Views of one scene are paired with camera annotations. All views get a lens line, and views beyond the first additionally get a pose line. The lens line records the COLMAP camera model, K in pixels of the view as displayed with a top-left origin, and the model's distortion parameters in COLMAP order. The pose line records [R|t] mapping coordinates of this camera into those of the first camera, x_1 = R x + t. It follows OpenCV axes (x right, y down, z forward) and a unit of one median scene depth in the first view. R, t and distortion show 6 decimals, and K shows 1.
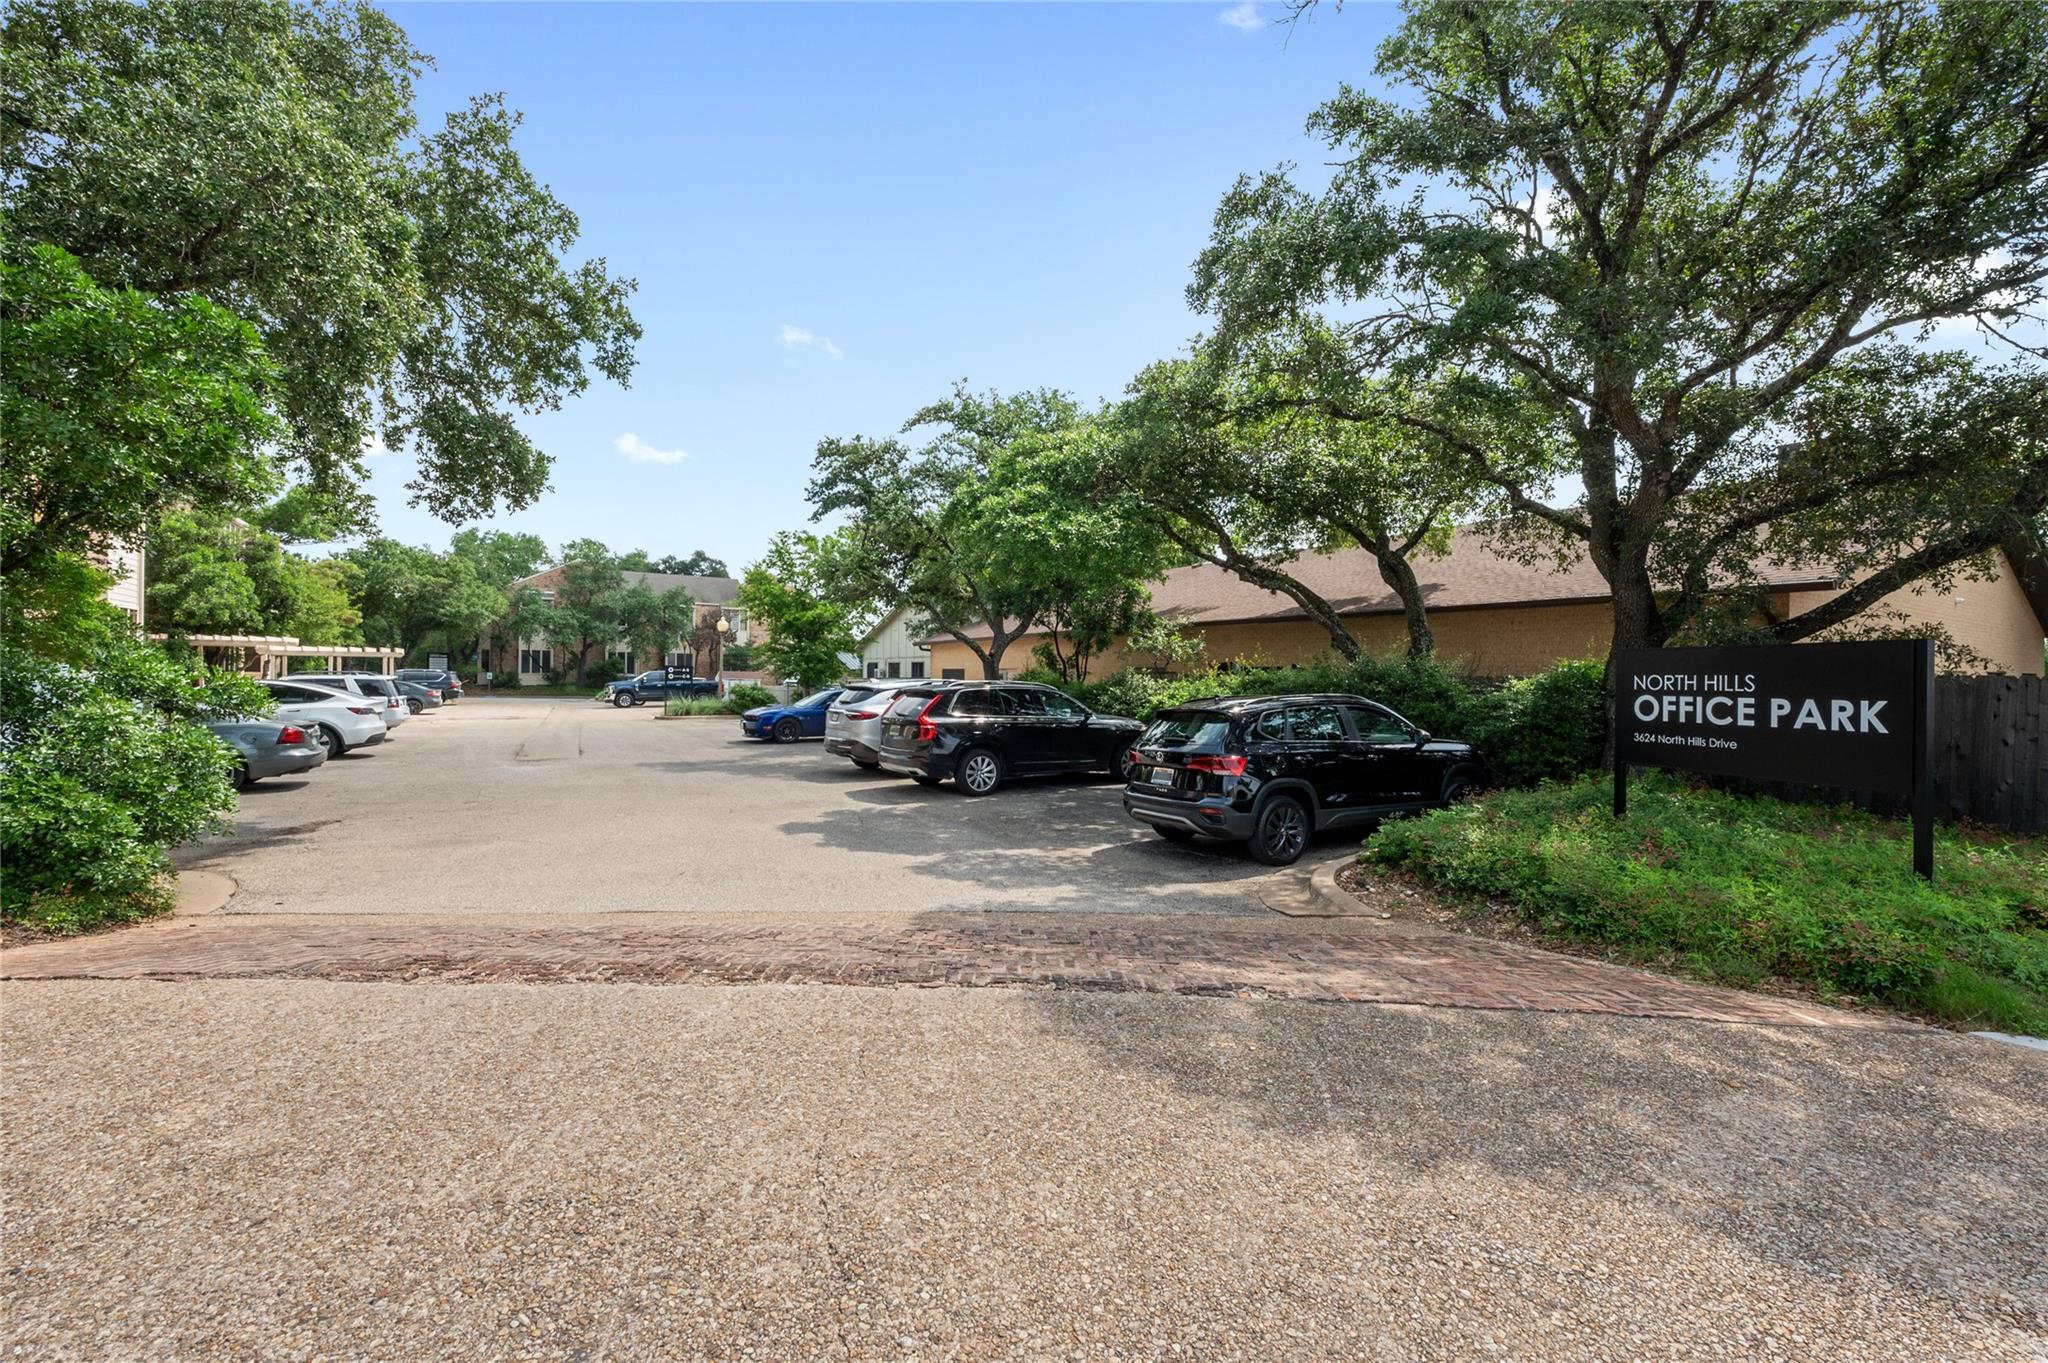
lens RADIAL K [[820.6, 0, 1021.6], [0, 820.6, 674.2], [0, 0, 1]] dist [-0.001067, -0.000110]
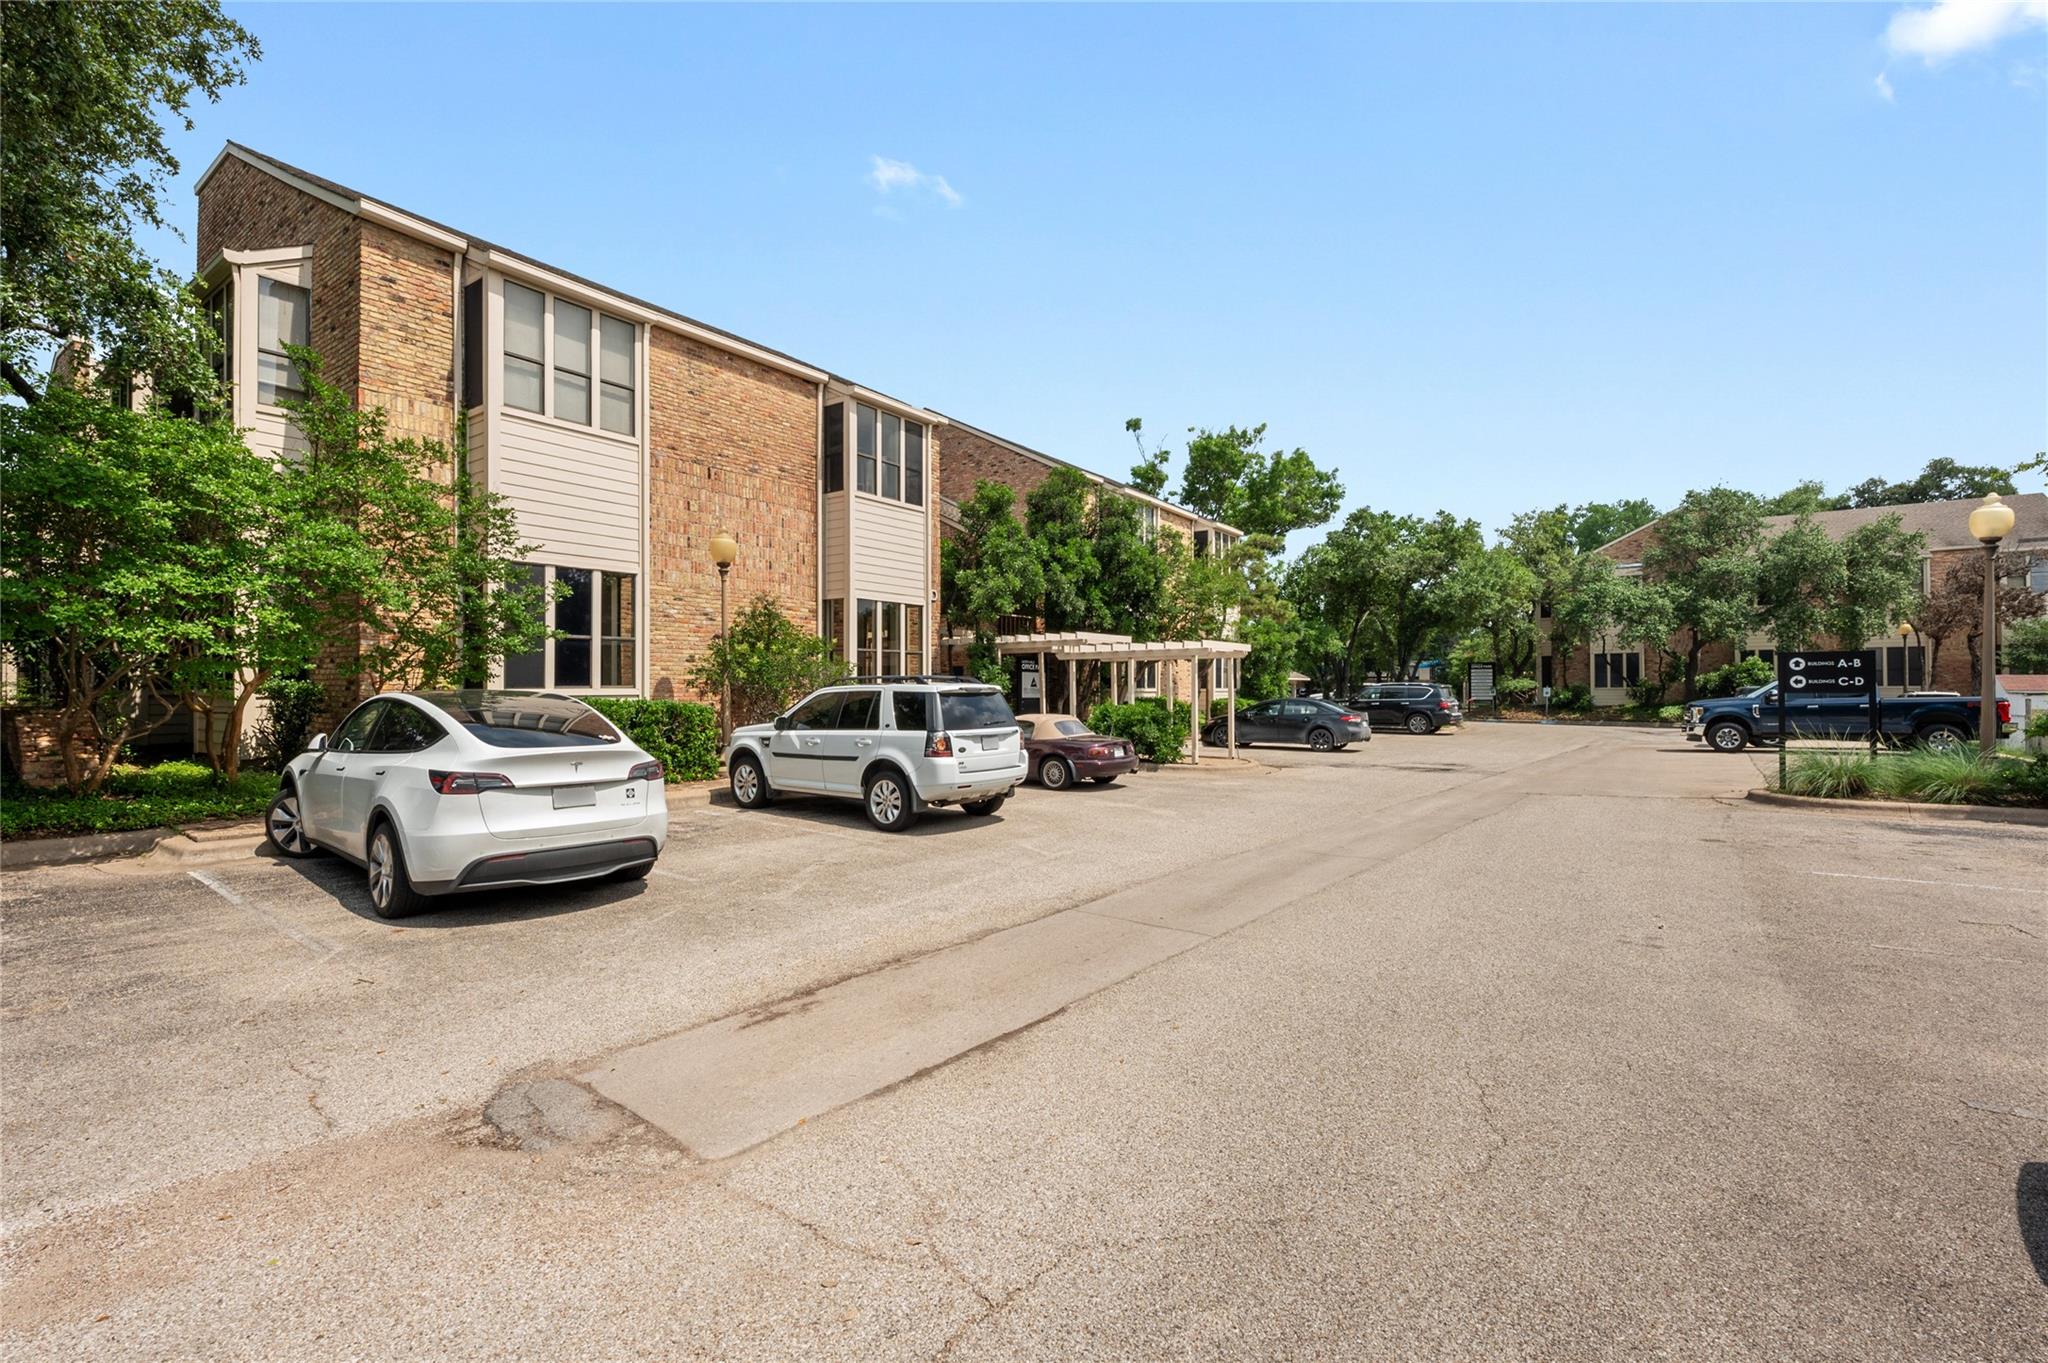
lens RADIAL K [[889.4, 0, 1024.0], [0, 889.4, 681.5], [0, 0, 1]] dist [-0.002278, -0.000563]
pose [[0.373276, -0.021880, -0.927462, -0.172249], [0.009374, 0.999760, -0.019812, 0.006059], [0.927673, -0.001299, 0.373391, 0.481201]]
